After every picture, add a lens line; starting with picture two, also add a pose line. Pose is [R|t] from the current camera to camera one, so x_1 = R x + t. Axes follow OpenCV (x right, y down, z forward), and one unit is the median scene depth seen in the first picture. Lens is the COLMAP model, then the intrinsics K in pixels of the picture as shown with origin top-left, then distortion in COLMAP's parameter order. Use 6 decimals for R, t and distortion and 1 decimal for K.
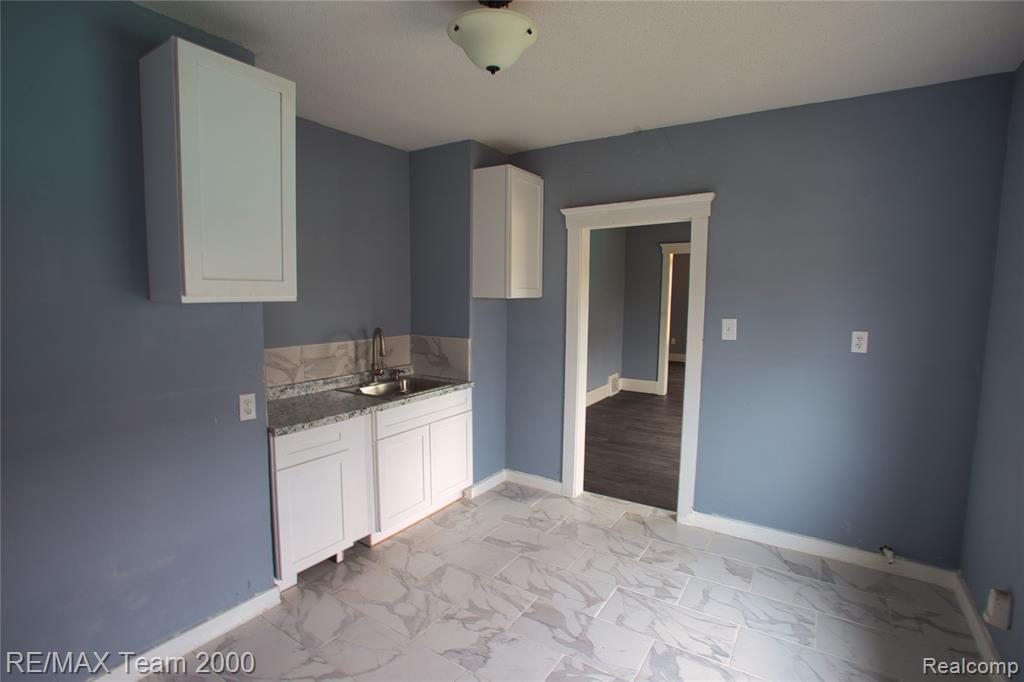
lens RADIAL K [[497.1, 0, 512.0], [0, 497.1, 341.0], [0, 0, 1]] dist [-0.084283, 0.040855]
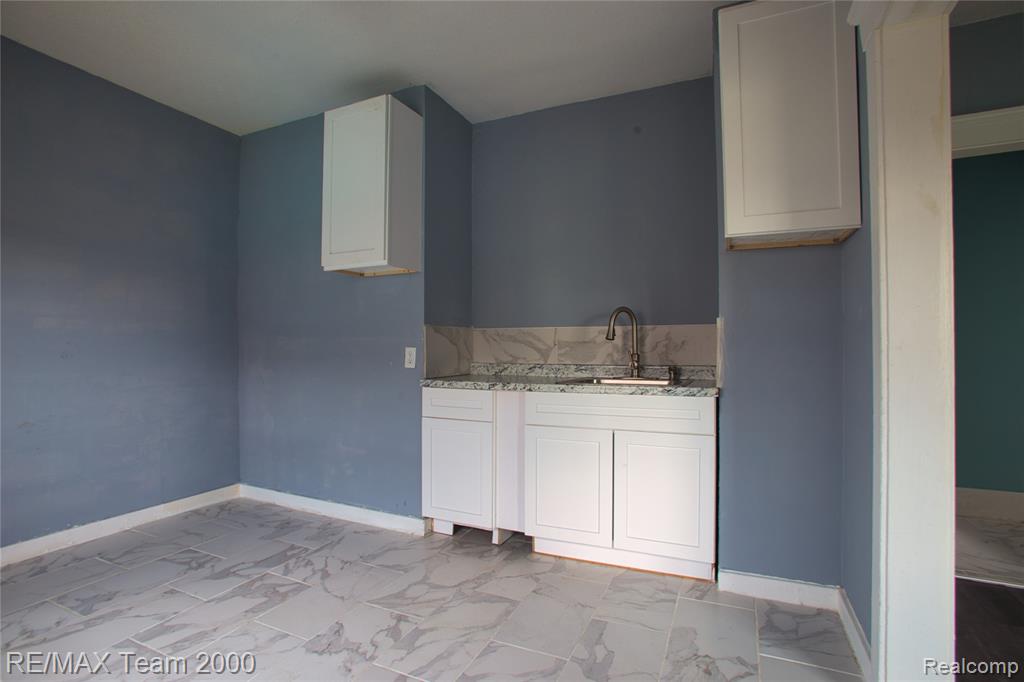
lens RADIAL K [[497.1, 0, 512.0], [0, 497.1, 341.0], [0, 0, 1]] dist [-0.084283, 0.040855]
pose [[0.149719, -0.018547, -0.988555, 0.573705], [-0.096282, 0.994799, -0.033246, 0.082624], [0.984029, 0.100158, 0.147154, 0.800680]]
